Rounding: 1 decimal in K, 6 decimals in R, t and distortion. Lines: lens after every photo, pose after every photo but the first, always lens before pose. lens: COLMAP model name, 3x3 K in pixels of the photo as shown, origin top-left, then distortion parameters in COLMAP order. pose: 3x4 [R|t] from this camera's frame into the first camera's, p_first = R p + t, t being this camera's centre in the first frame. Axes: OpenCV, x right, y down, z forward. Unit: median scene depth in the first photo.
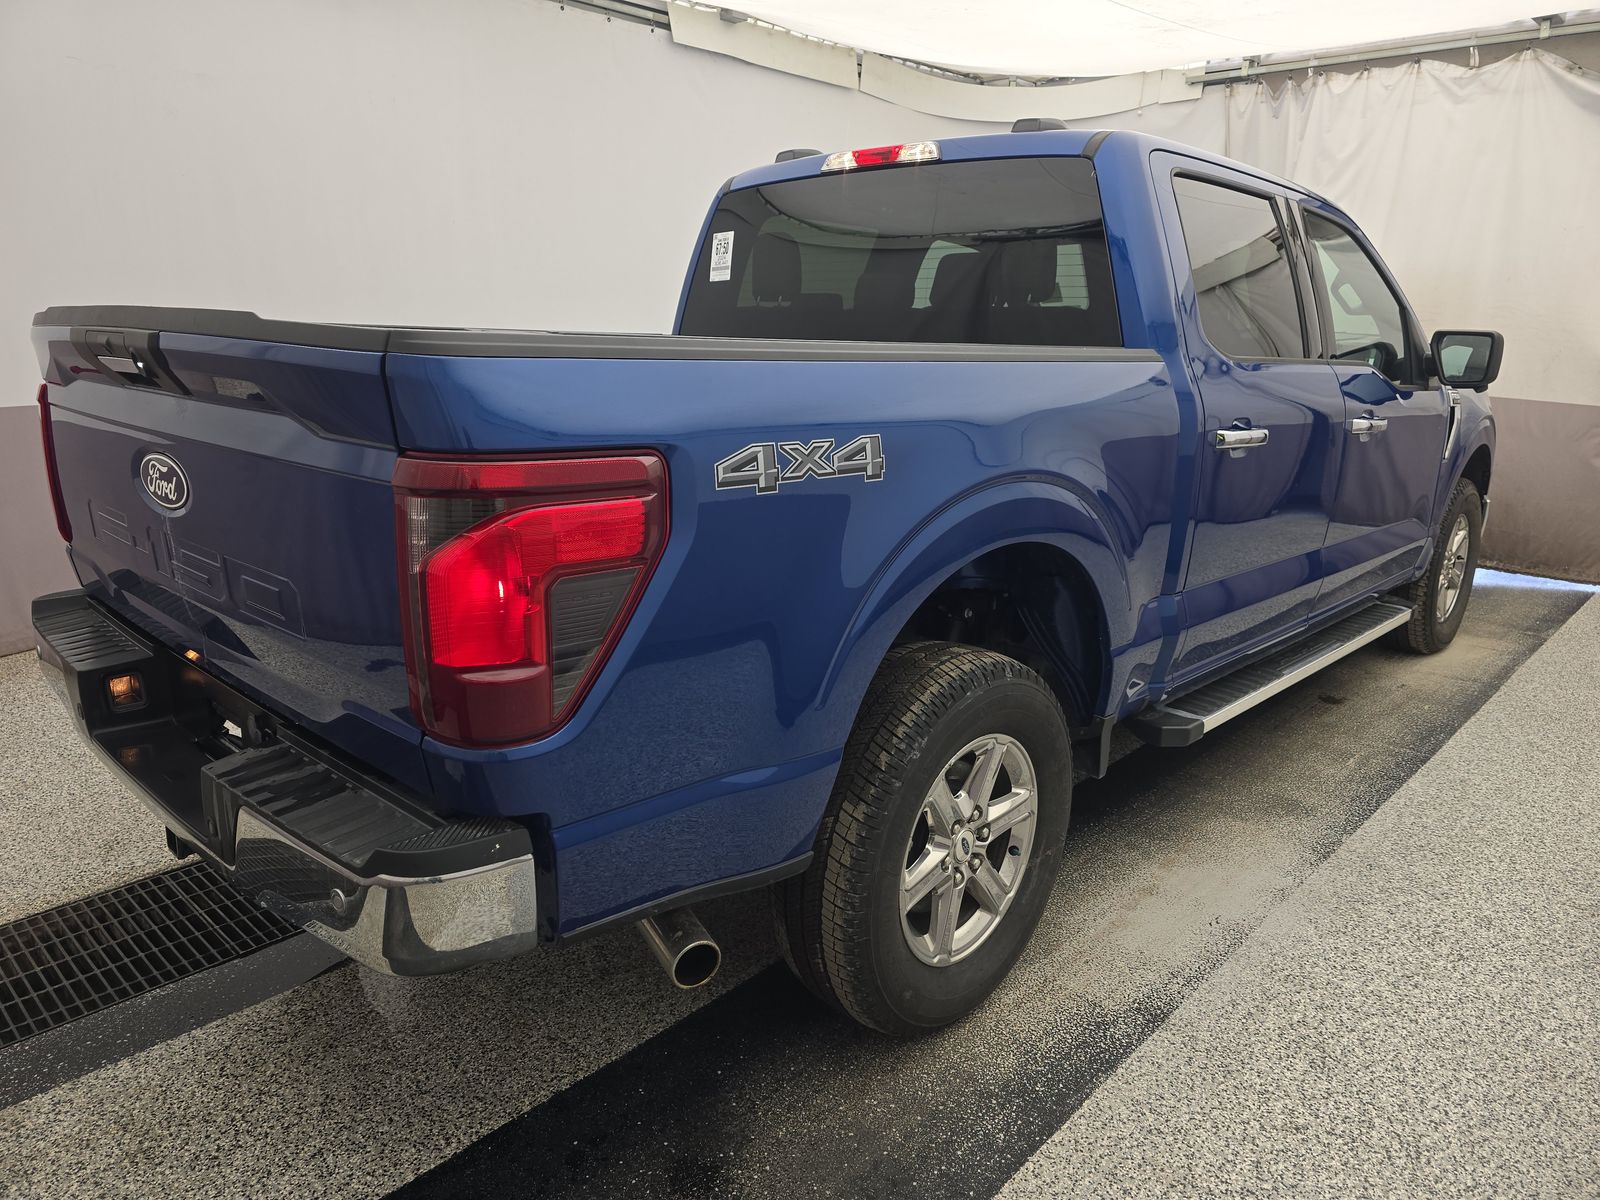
lens RADIAL K [[1096.0, 0, 793.4], [0, 1096.0, 591.6], [0, 0, 1]] dist [0.007511, -0.007032]
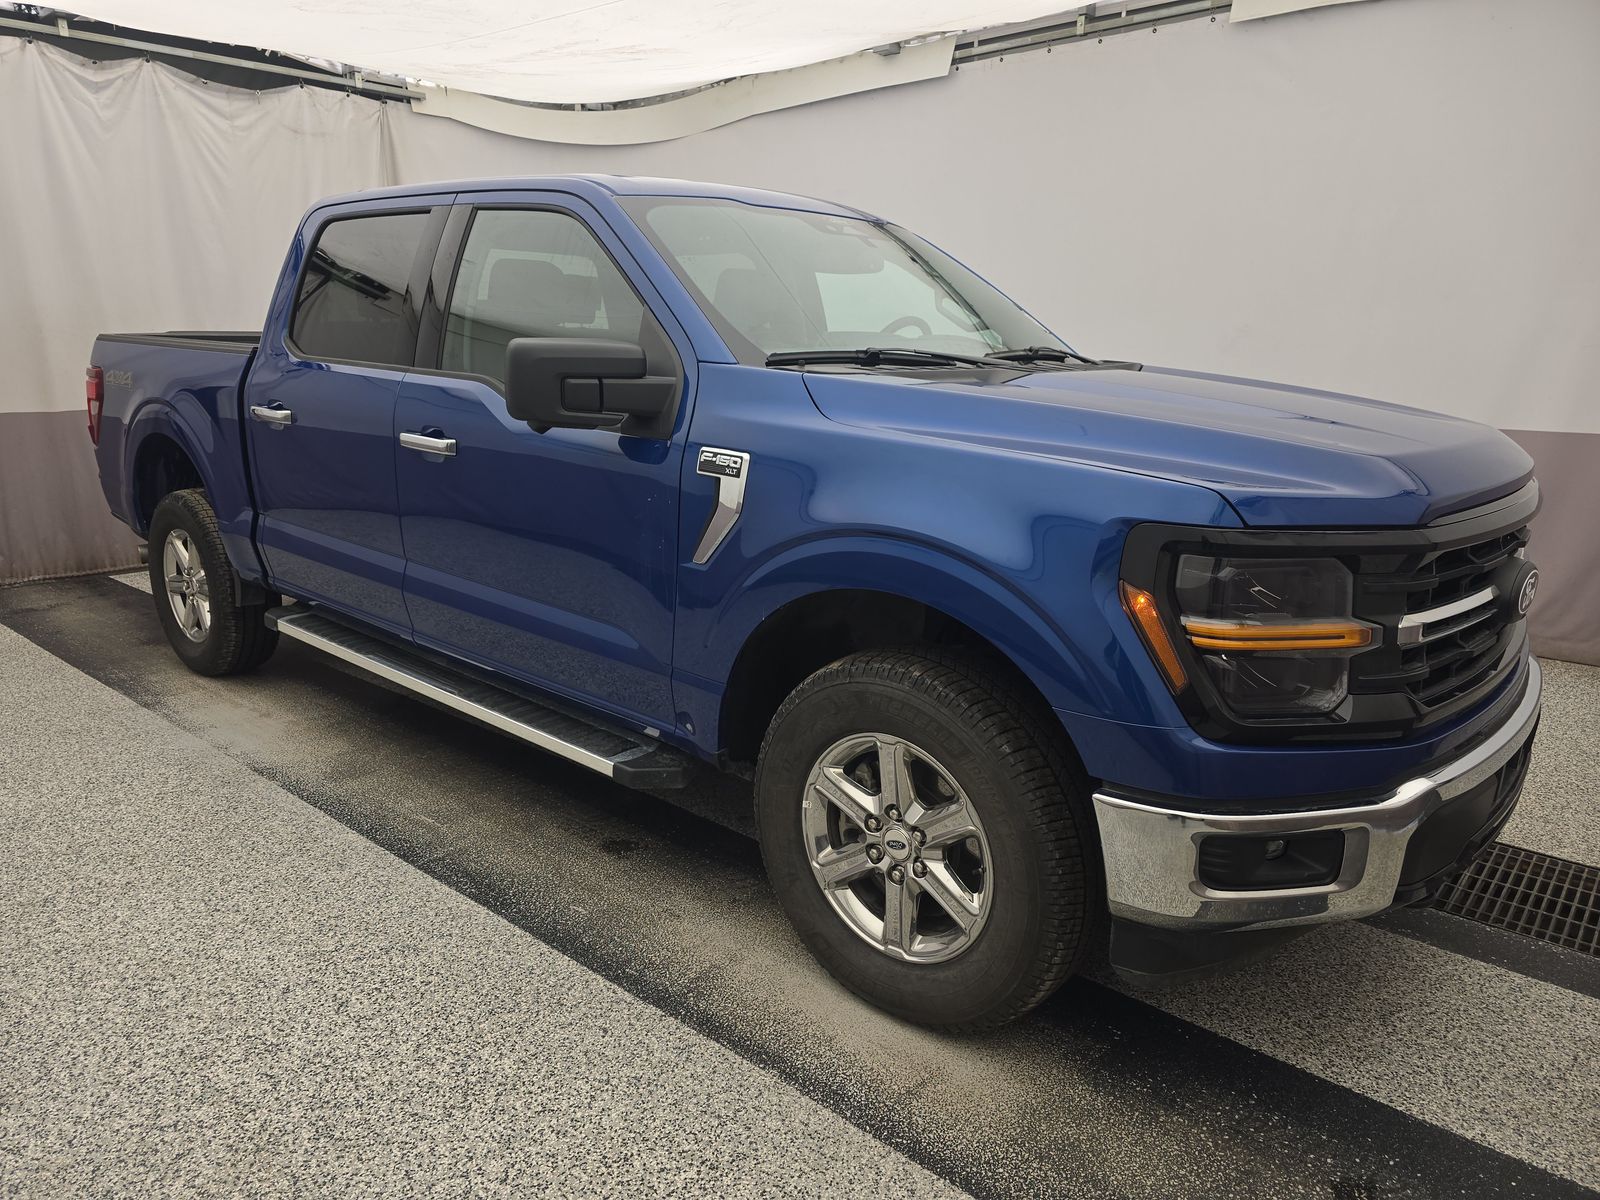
lens RADIAL K [[1096.0, 0, 800.4], [0, 1096.0, 603.1], [0, 0, 1]] dist [0.007511, -0.007032]
pose [[0.046505, 0.230766, -0.971897, 1.552286], [-0.248776, 0.944969, 0.212469, -0.319305], [0.967444, 0.231904, 0.101355, 1.334166]]
